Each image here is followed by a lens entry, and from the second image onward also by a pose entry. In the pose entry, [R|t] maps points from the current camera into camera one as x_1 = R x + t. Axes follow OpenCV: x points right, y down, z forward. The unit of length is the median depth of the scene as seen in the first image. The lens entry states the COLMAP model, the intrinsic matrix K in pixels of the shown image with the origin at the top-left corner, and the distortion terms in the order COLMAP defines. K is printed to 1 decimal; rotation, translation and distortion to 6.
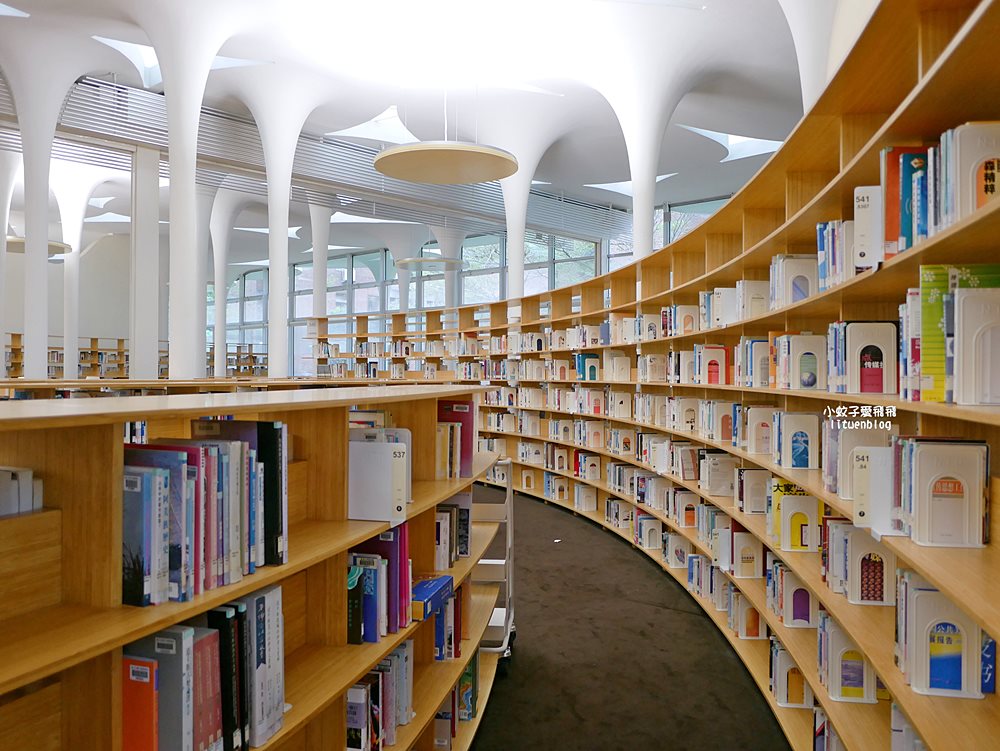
lens RADIAL K [[840.2, 0, 472.5], [0, 840.2, 367.1], [0, 0, 1]] dist [-0.014140, 0.003282]
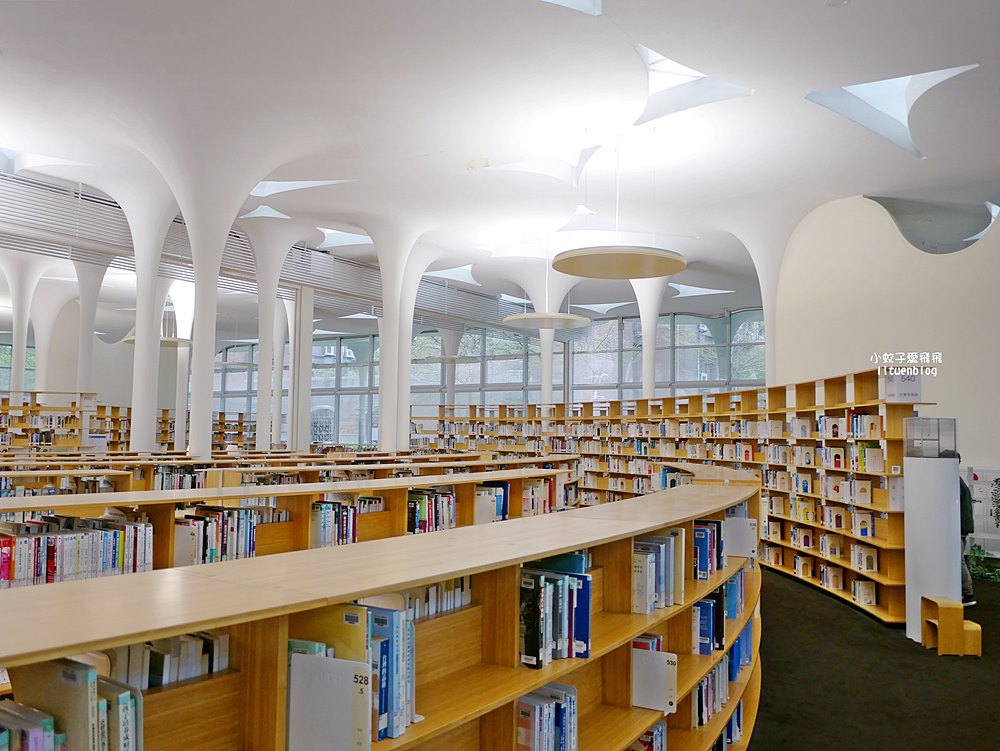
lens RADIAL K [[840.2, 0, 489.2], [0, 840.2, 372.7], [0, 0, 1]] dist [-0.014140, 0.003282]
pose [[0.985998, 0.023076, 0.165155, -0.536659], [-0.012277, 0.997736, -0.066116, -0.040374], [-0.166307, 0.063163, 0.984049, -0.774275]]
